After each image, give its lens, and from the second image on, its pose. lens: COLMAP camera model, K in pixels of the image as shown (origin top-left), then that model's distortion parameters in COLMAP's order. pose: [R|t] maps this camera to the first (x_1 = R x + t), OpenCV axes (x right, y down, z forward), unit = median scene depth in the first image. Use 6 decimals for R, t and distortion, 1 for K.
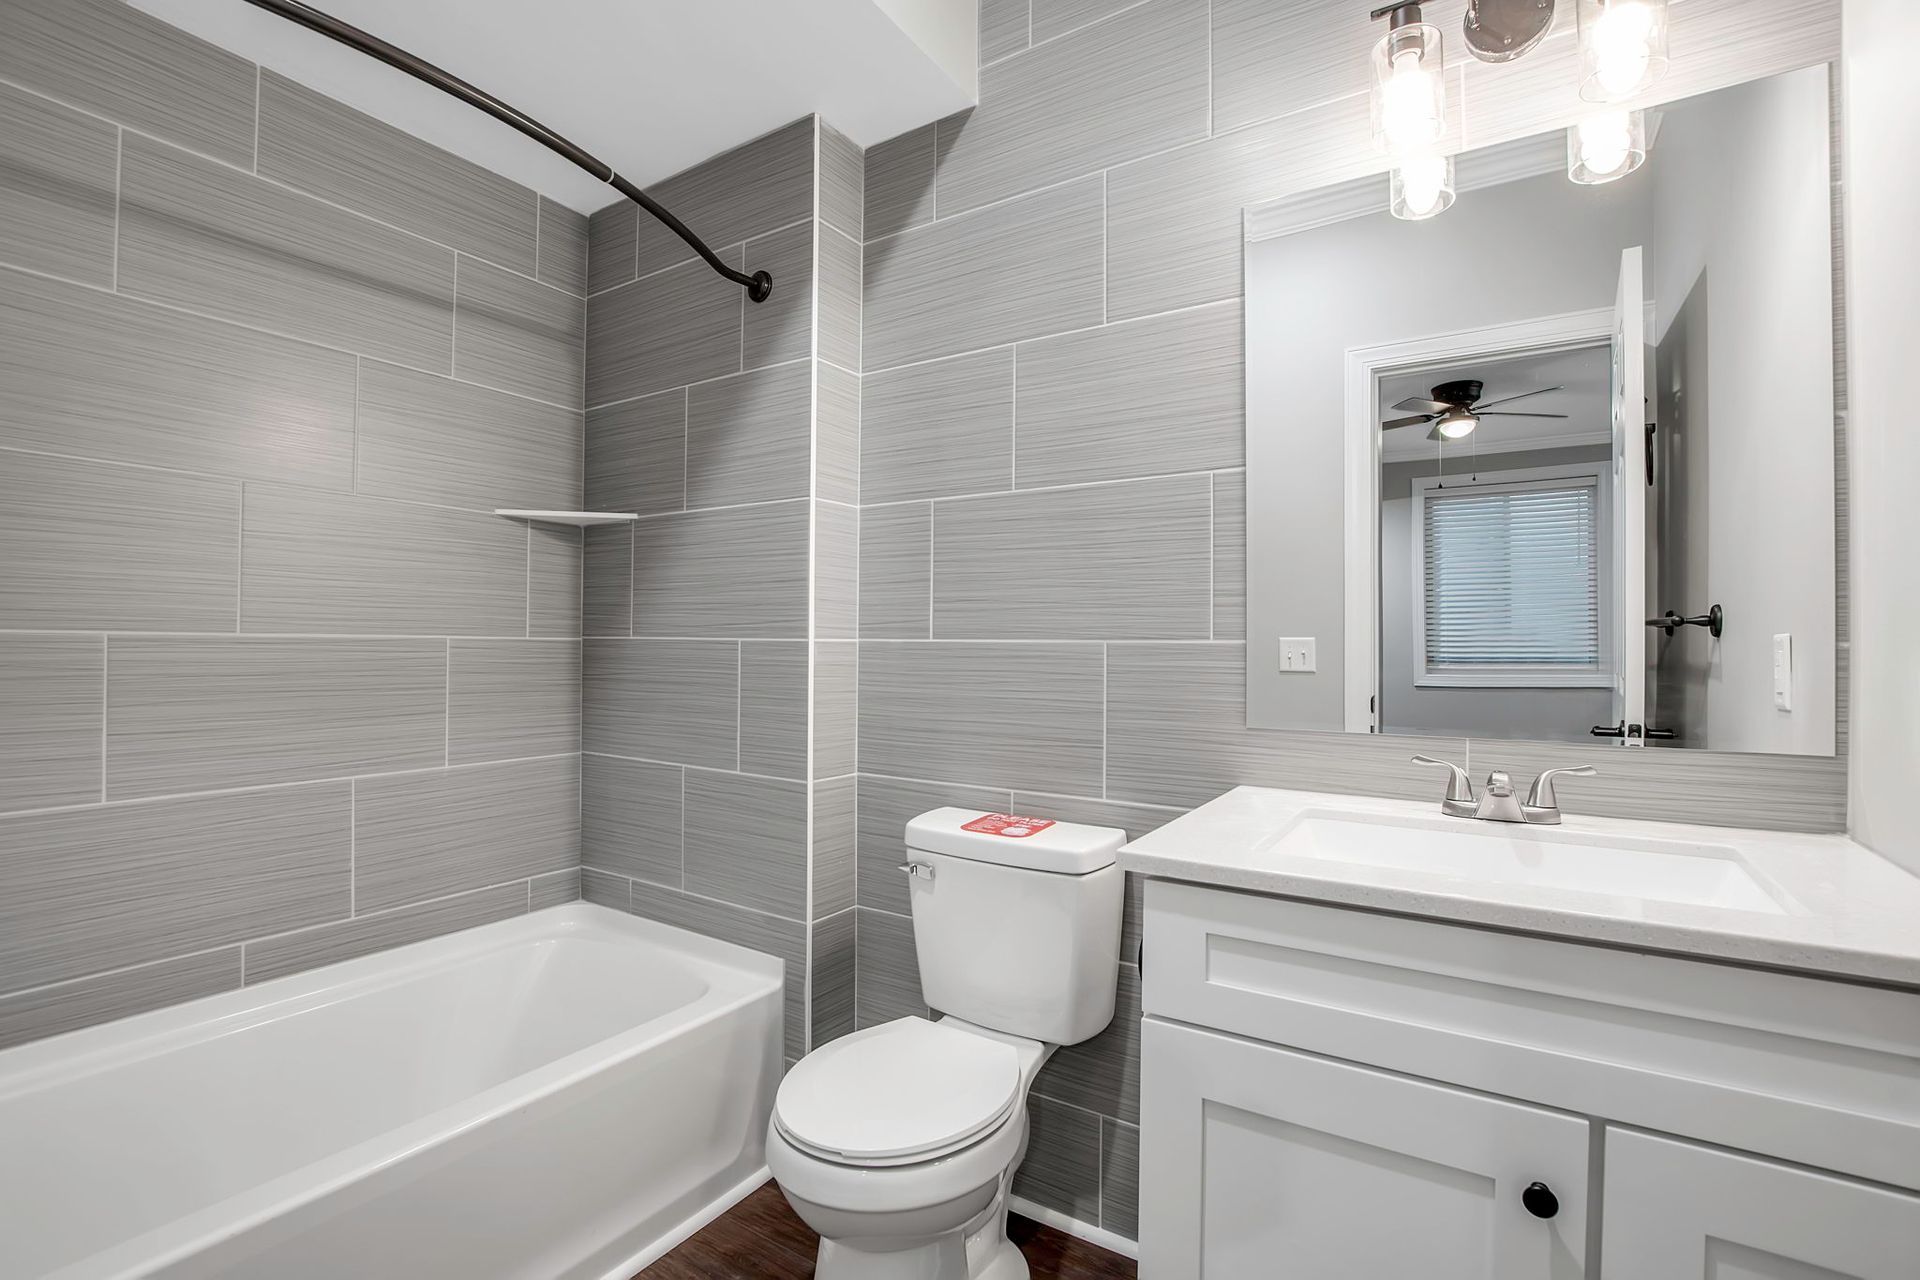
lens RADIAL K [[881.9, 0, 959.5], [0, 881.9, 641.3], [0, 0, 1]] dist [-0.035811, 0.005691]
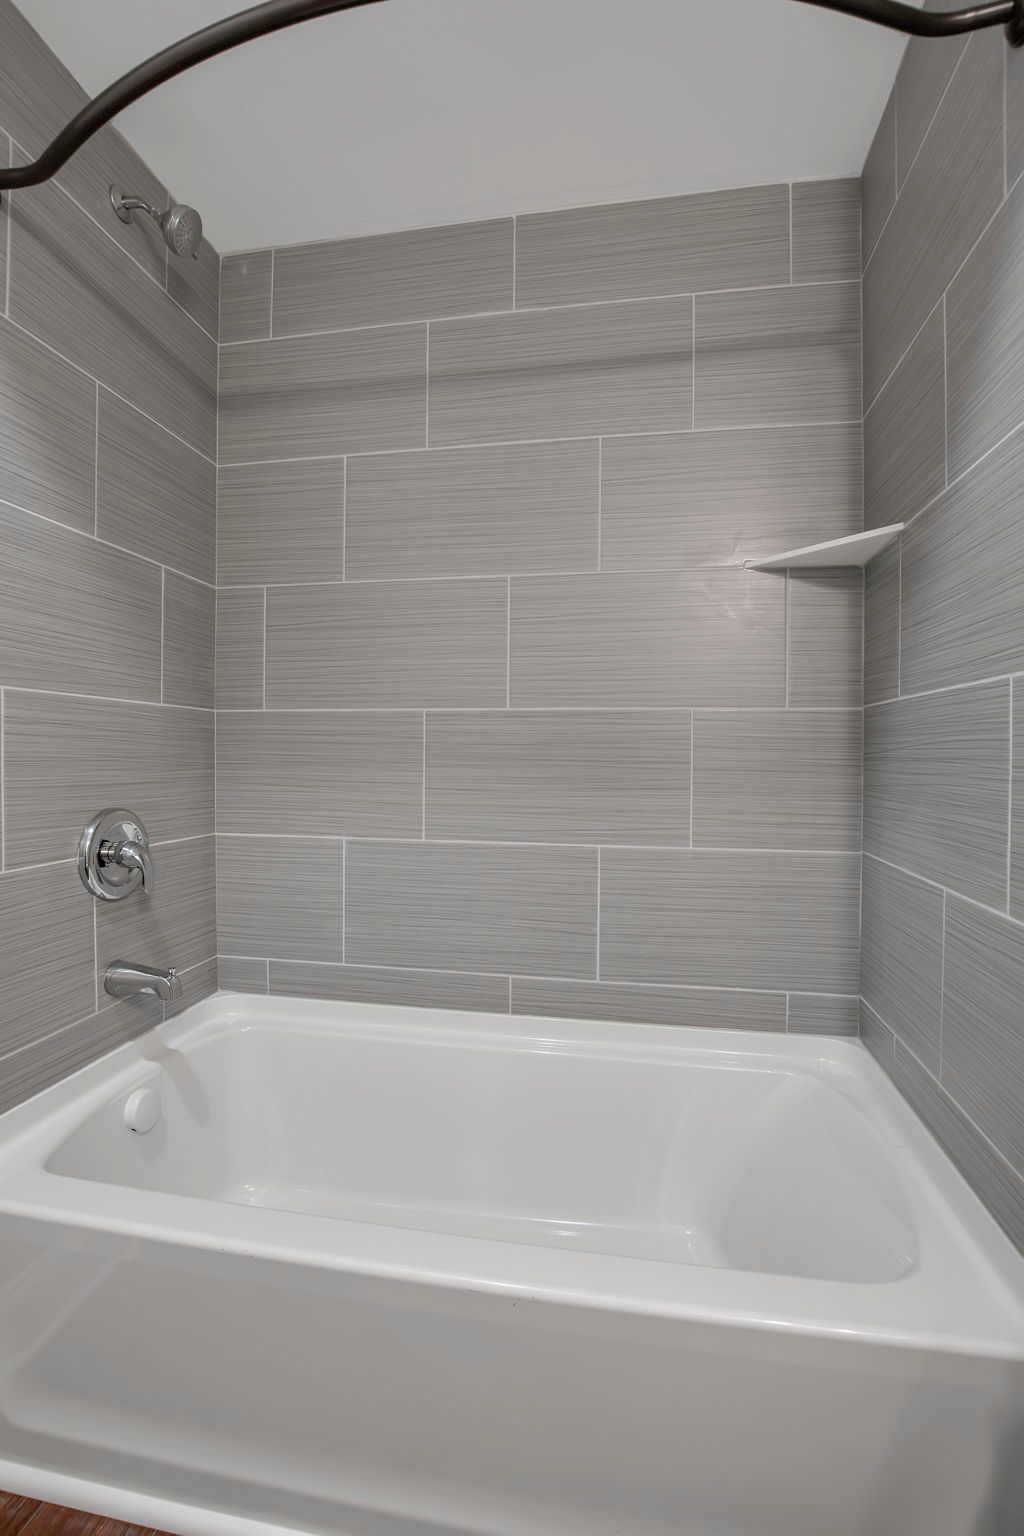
lens RADIAL K [[705.5, 0, 488.2], [0, 705.5, 761.9], [0, 0, 1]] dist [-0.035811, 0.005691]
pose [[0.372692, 0.002693, -0.927951, 0.036272], [-0.000846, 0.999996, 0.002563, 0.063148], [0.927955, -0.000170, 0.372693, 0.650218]]
